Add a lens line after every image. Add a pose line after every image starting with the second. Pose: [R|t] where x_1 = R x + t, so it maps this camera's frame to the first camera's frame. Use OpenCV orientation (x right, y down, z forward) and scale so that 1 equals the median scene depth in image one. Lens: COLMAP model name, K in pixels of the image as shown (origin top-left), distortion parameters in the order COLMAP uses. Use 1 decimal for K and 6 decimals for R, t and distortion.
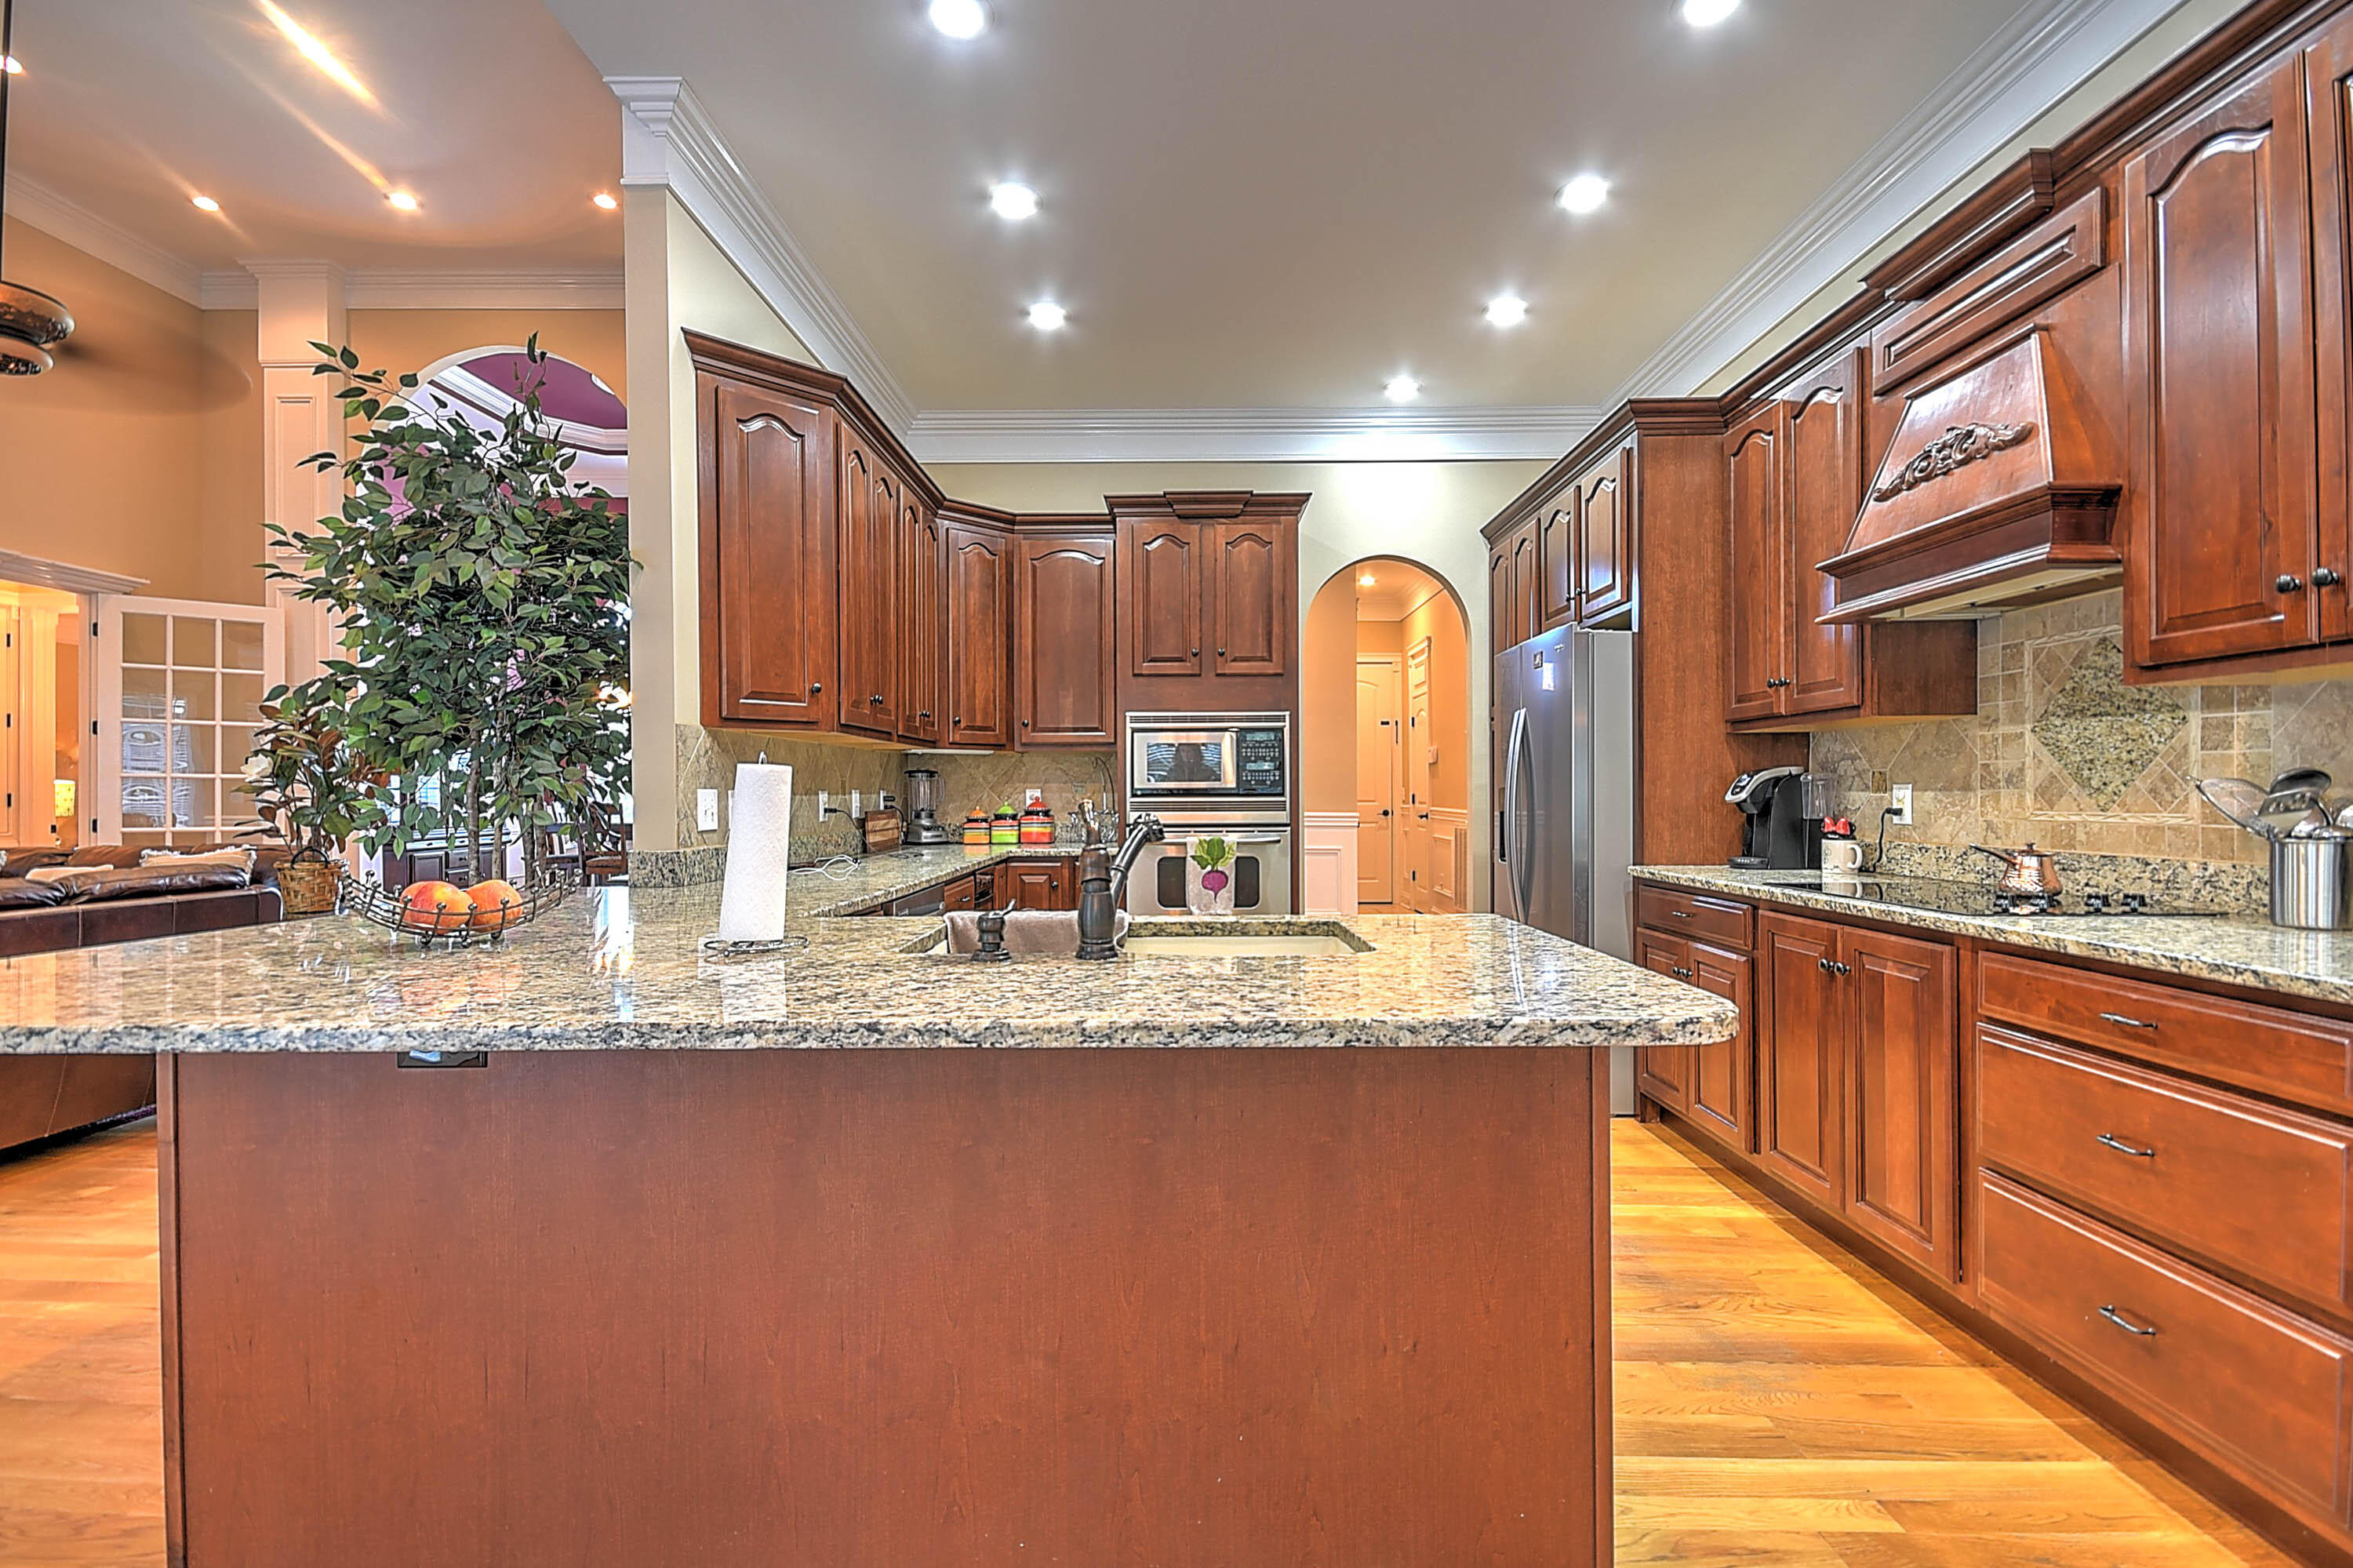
lens RADIAL K [[1024.0, 0, 1174.0], [0, 1024.0, 786.9], [0, 0, 1]] dist [0.018434, -0.008407]
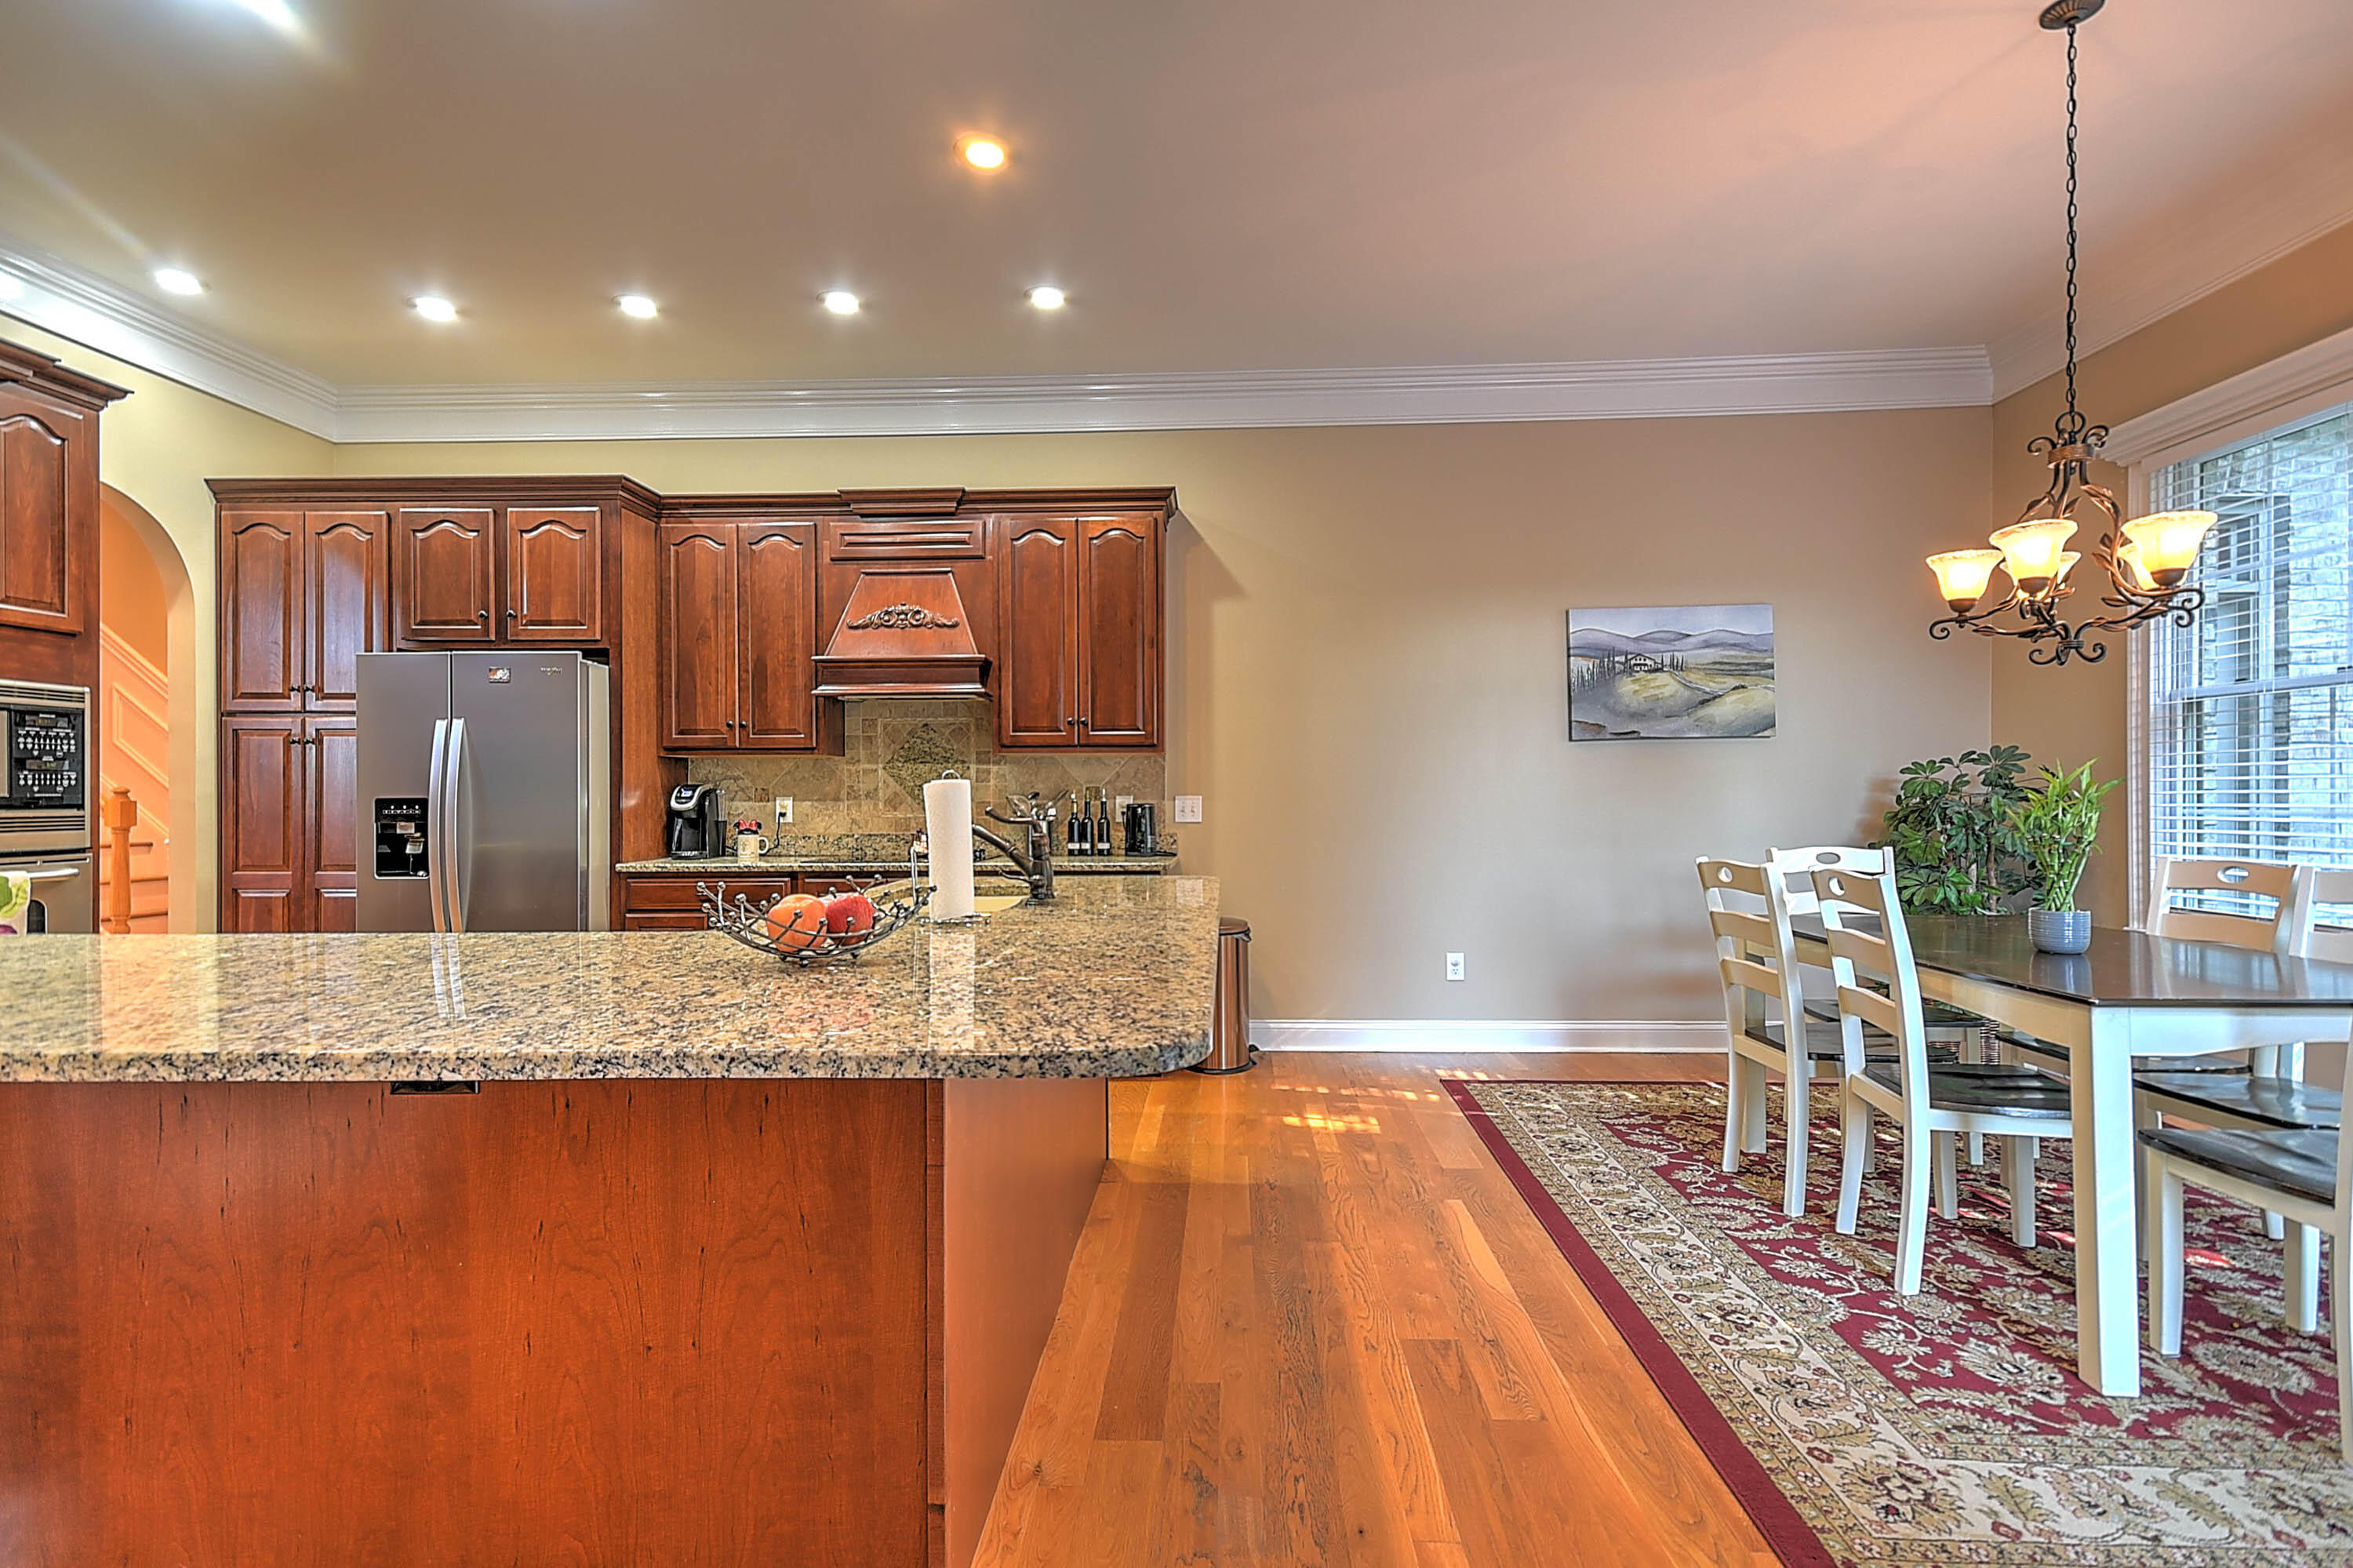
lens RADIAL K [[1113.1, 0, 1168.7], [0, 1113.1, 787.2], [0, 0, 1]] dist [0.022840, -0.000910]
pose [[0.046634, 0.014396, 0.998808, -0.957225], [-0.002465, 0.999895, -0.014296, 0.005298], [-0.998909, -0.001796, 0.046665, 0.344936]]
